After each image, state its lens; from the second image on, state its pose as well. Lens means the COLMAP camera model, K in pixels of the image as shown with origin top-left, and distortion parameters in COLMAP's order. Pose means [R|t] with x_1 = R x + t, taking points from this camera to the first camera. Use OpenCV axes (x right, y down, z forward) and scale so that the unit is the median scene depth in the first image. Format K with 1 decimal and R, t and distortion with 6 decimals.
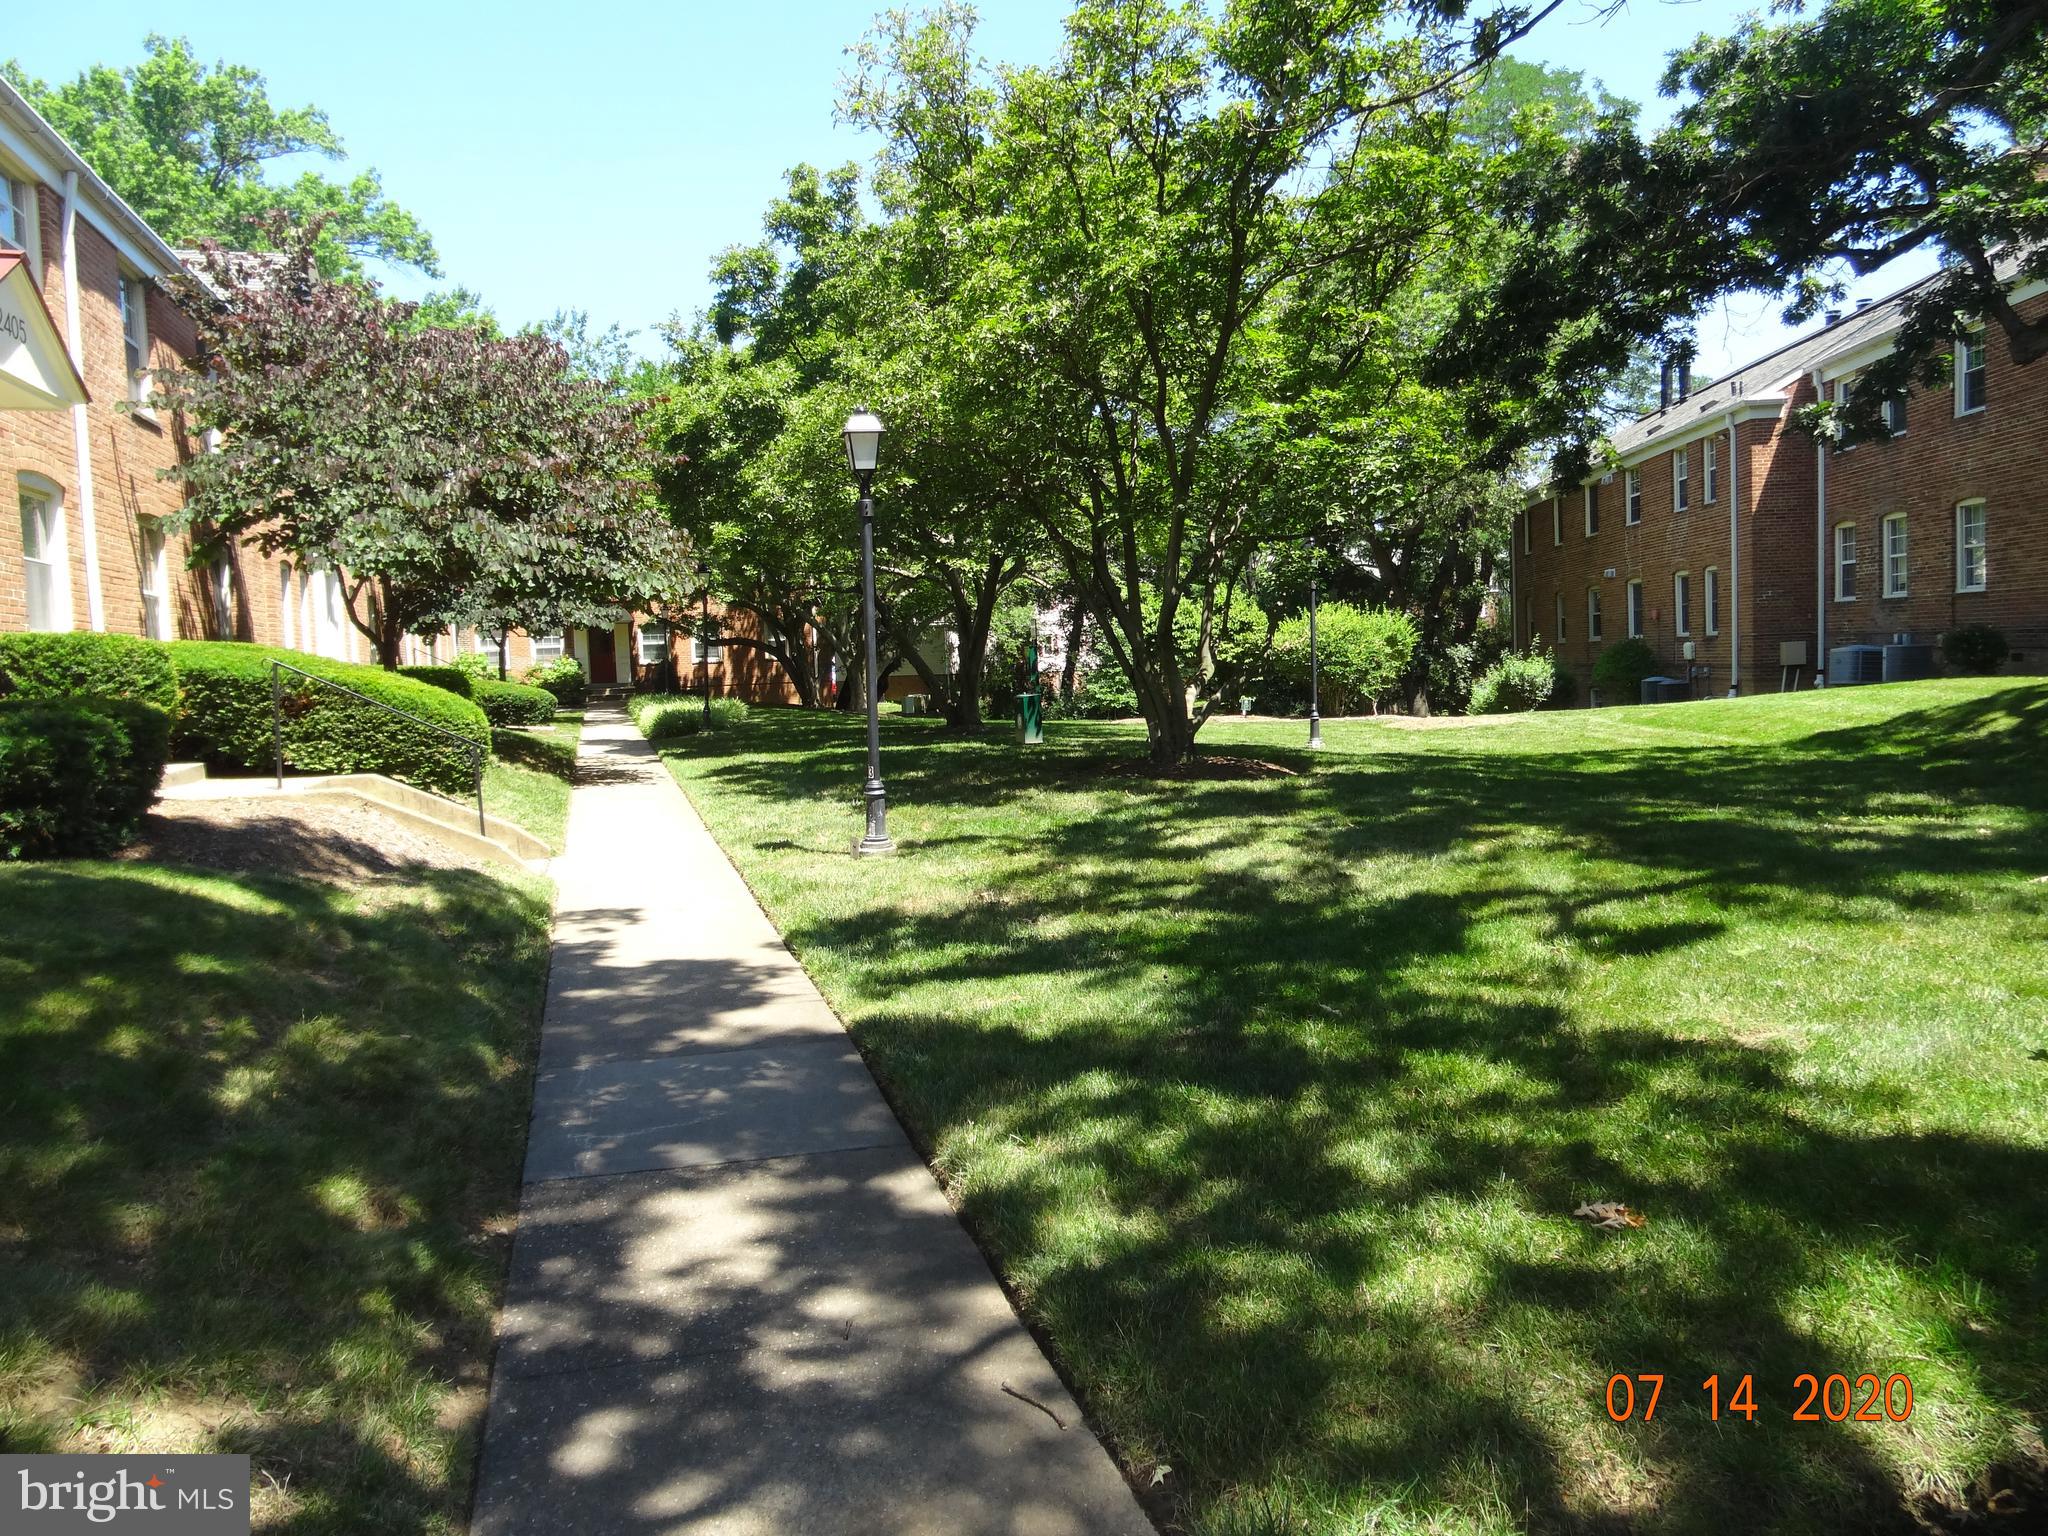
lens RADIAL K [[1423.1, 0, 1028.9], [0, 1423.1, 733.2], [0, 0, 1]] dist [-0.002315, 0.055120]
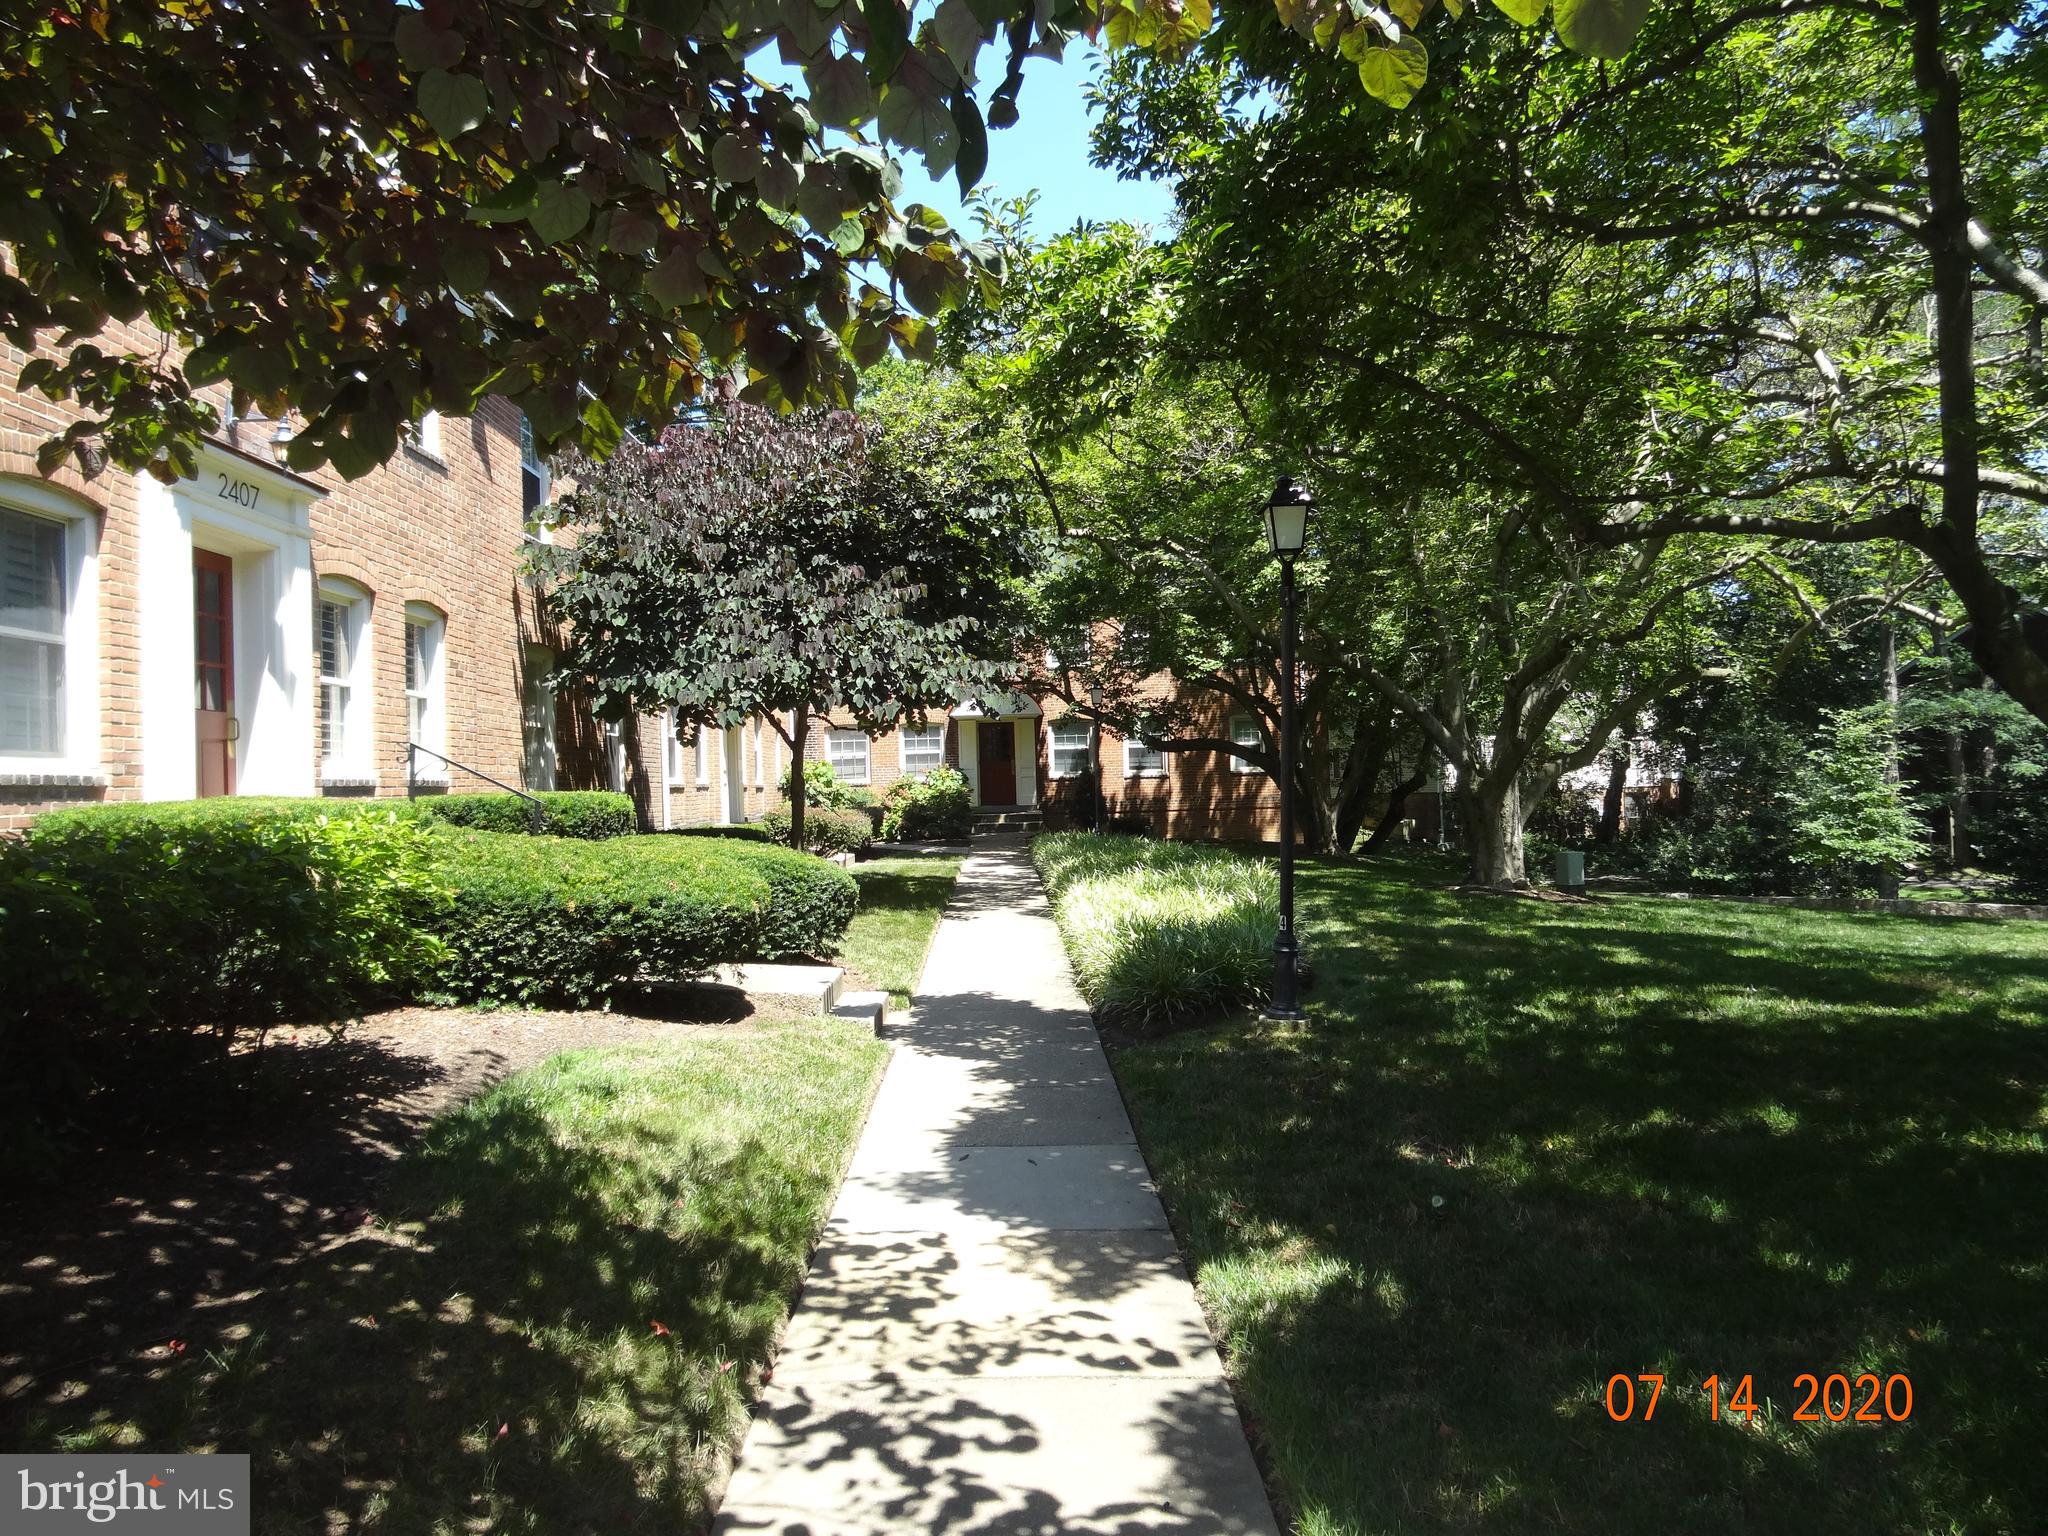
lens RADIAL K [[1431.6, 0, 1020.7], [0, 1431.6, 755.9], [0, 0, 1]] dist [-0.003706, 0.006687]
pose [[0.960939, 0.005691, -0.276703, -0.366511], [-0.022739, 0.998032, -0.058441, -0.070895], [0.275826, 0.062450, 0.959177, 1.277134]]
